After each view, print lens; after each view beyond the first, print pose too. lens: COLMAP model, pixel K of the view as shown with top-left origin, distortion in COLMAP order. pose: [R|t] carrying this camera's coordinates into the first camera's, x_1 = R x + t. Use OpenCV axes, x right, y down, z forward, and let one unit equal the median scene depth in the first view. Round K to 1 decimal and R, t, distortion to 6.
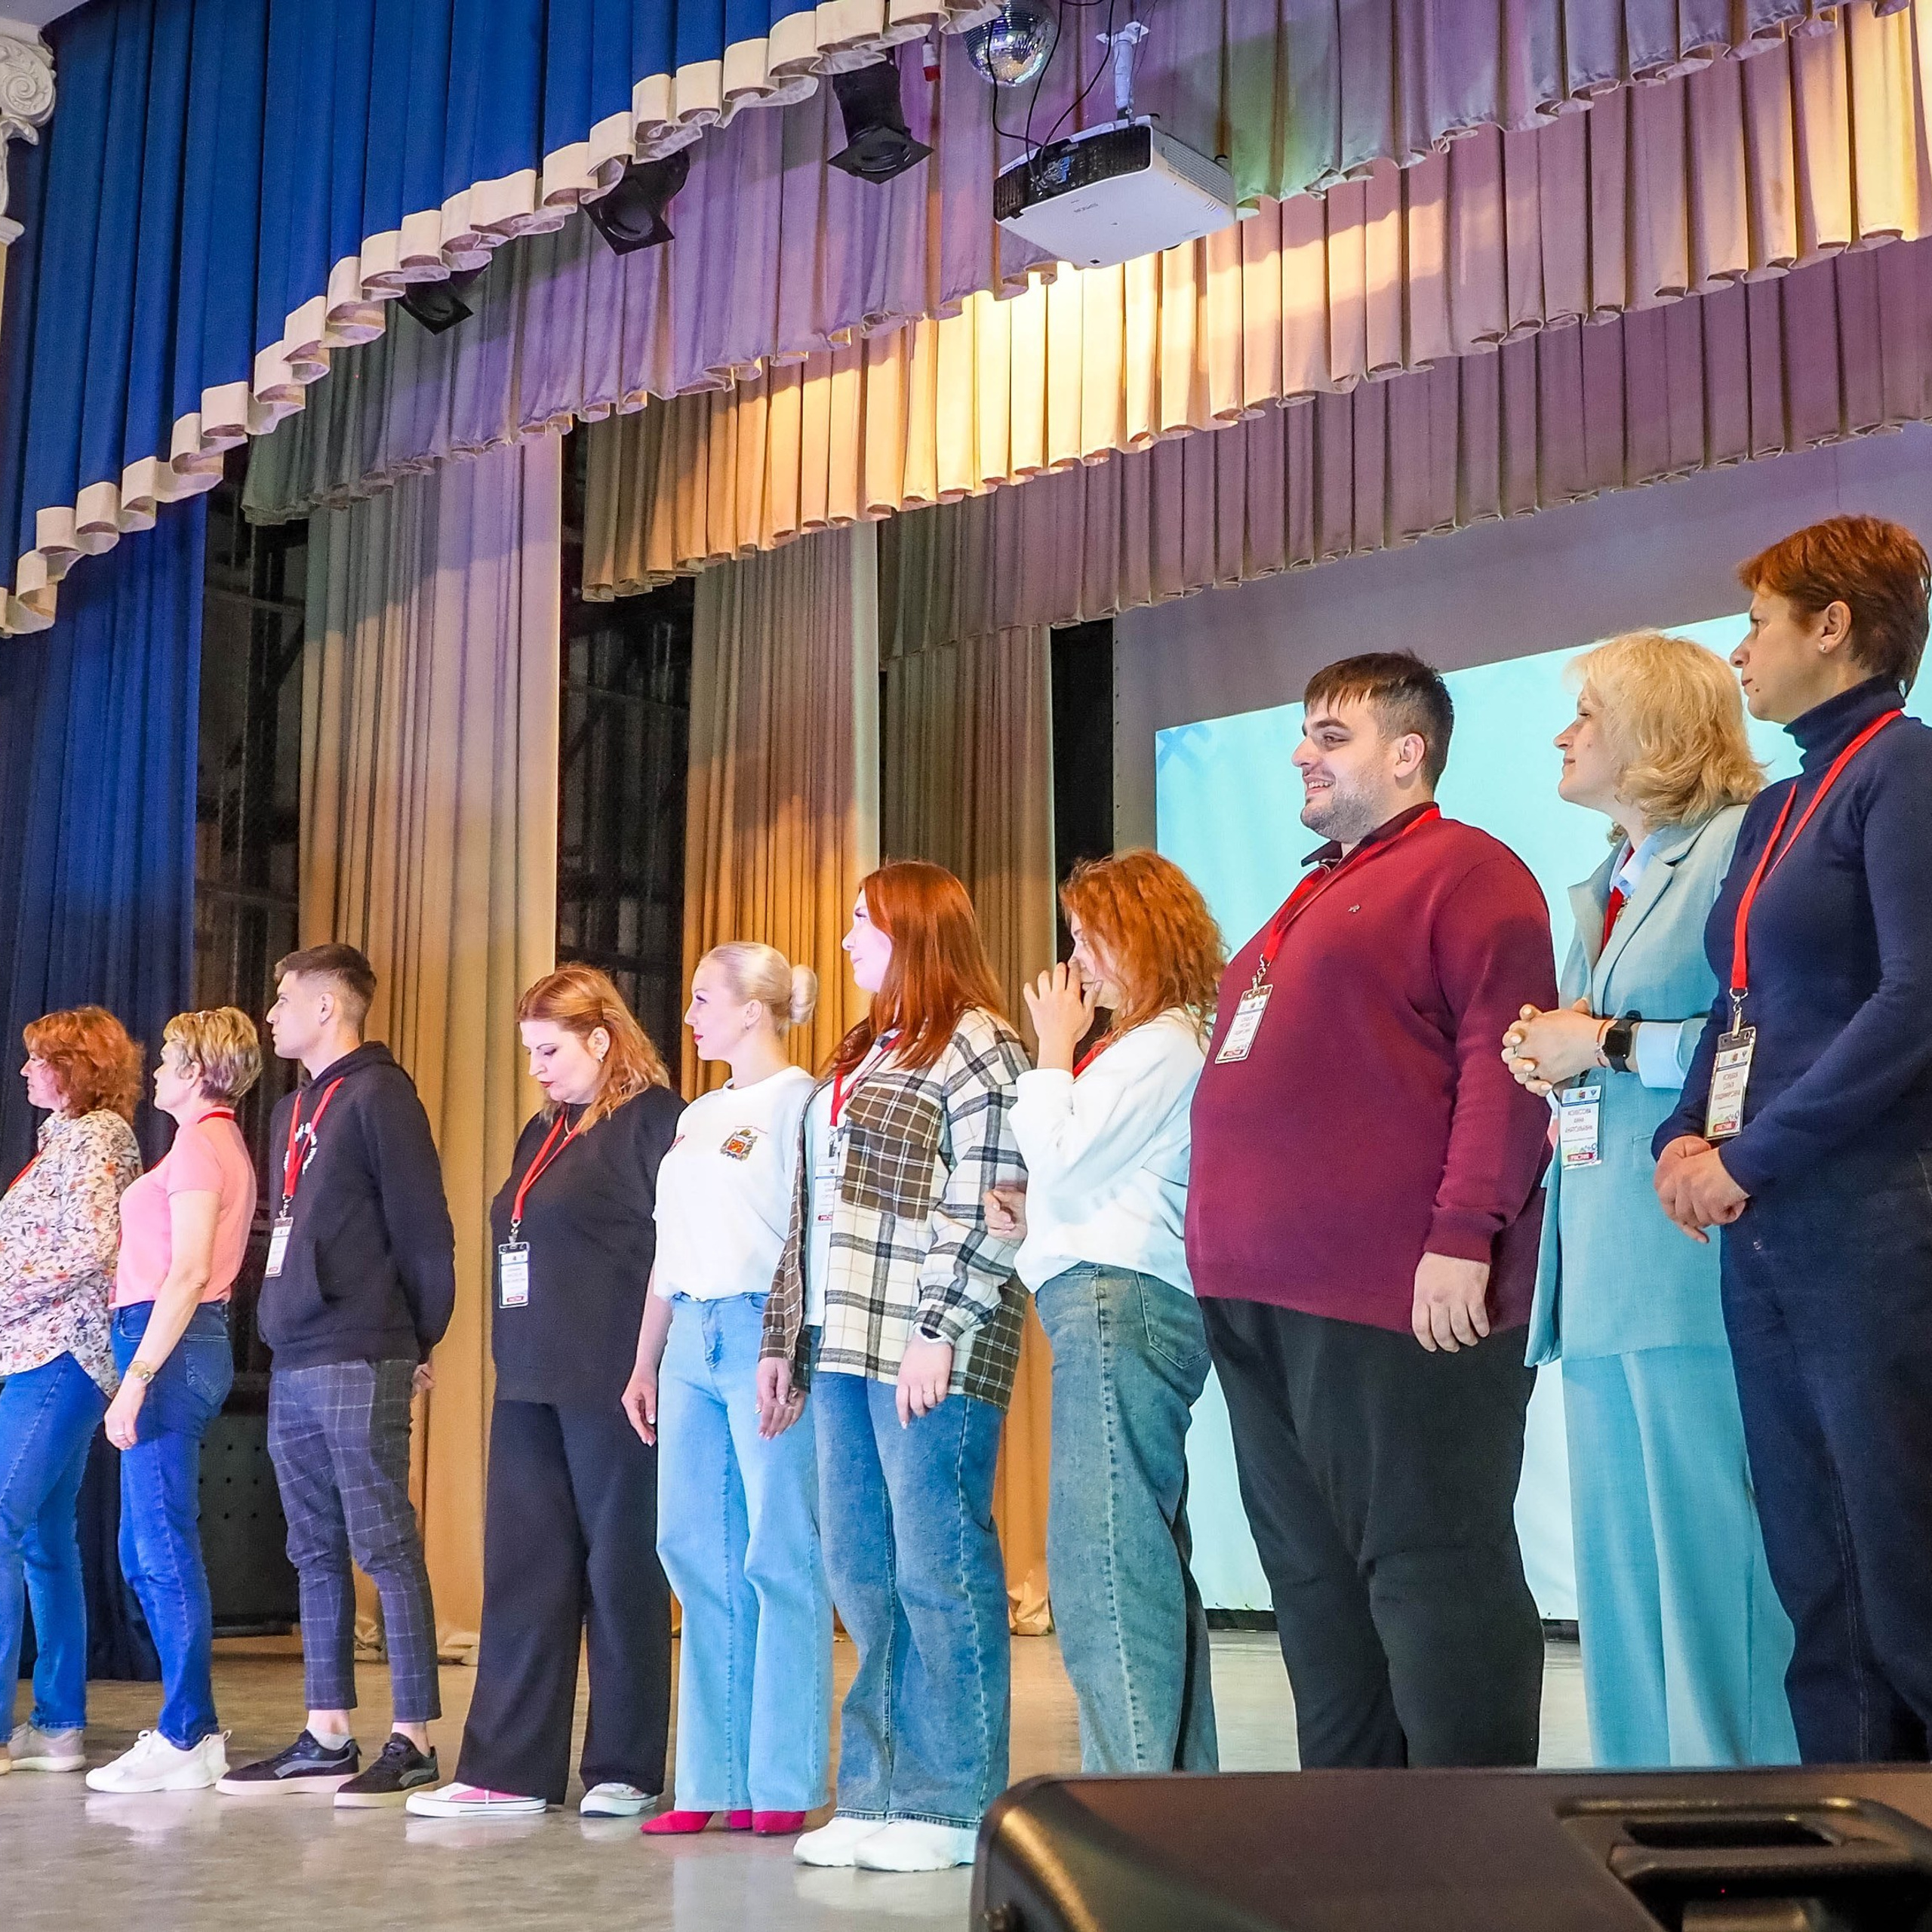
lens RADIAL K [[3006.7, 0, 984.5], [0, 3006.7, 968.1], [0, 0, 1]] dist [-0.020100, 0.000000]
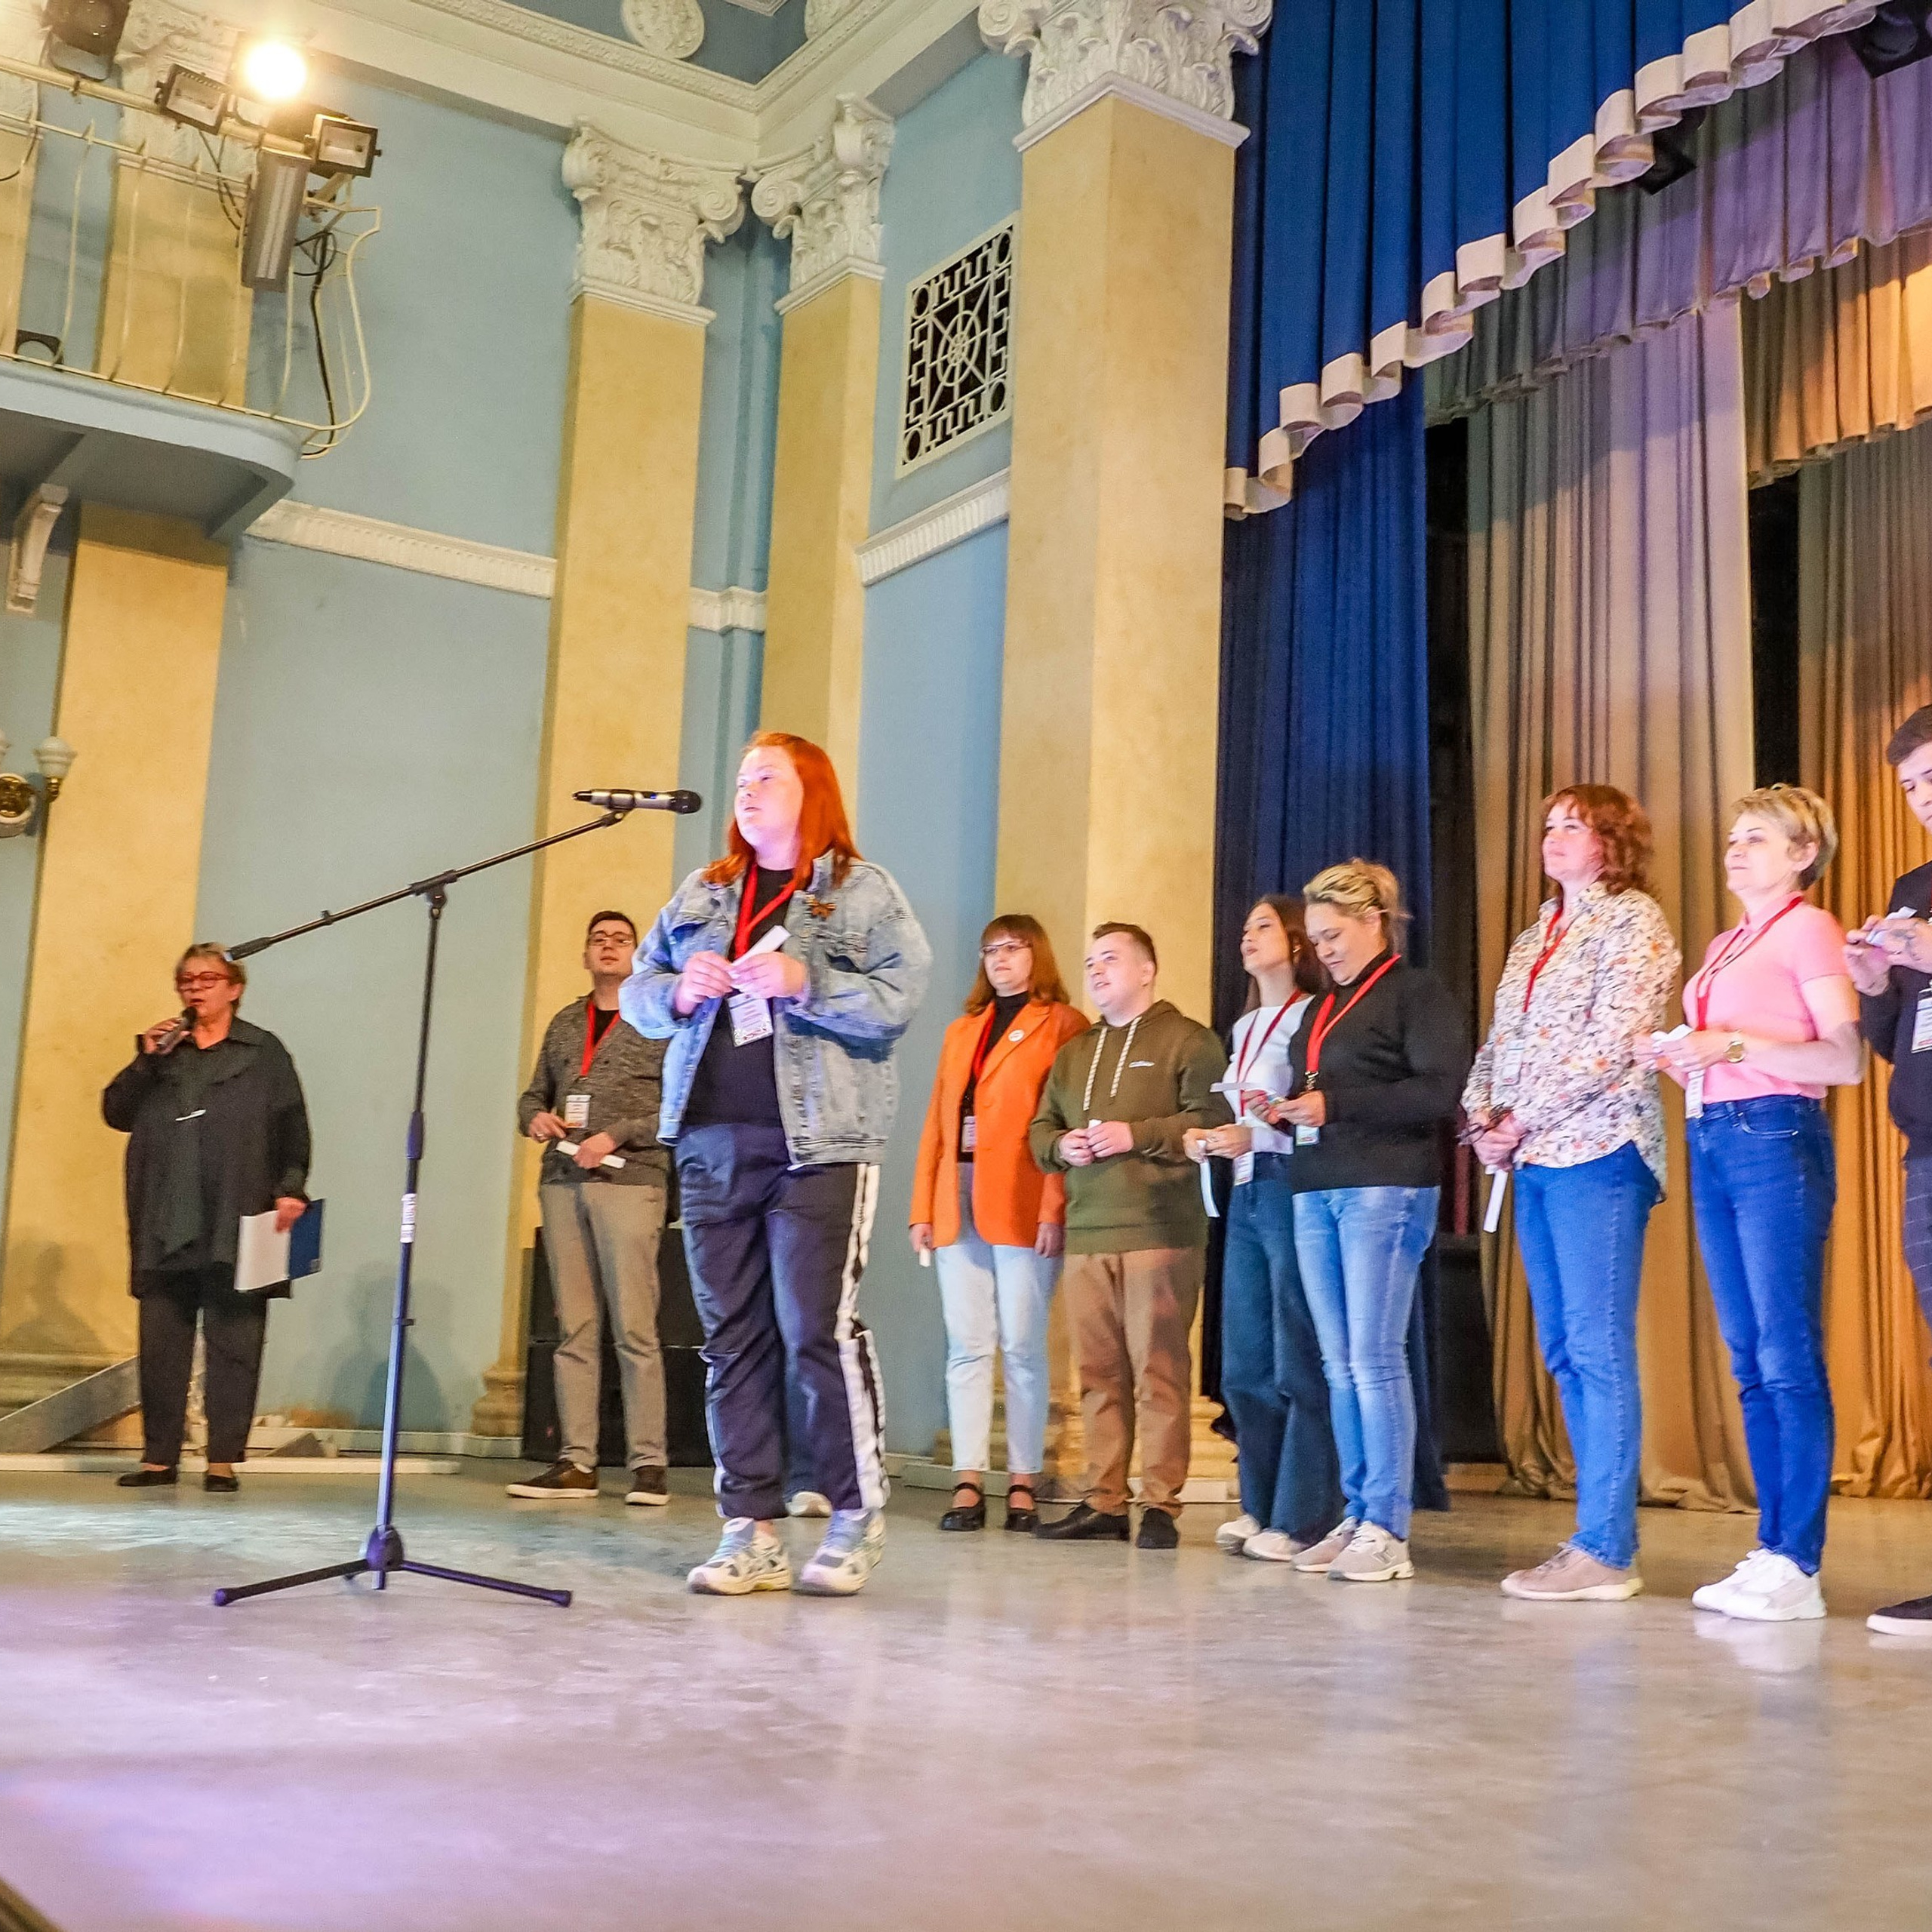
lens RADIAL K [[2485.0, 0, 980.4], [0, 2485.0, 970.9], [0, 0, 1]] dist [-0.053288, 0.000000]
pose [[0.954208, -0.011191, -0.298935, -0.153484], [0.015144, 0.999826, 0.010911, 0.037765], [0.298760, -0.014938, 0.954211, 0.136168]]
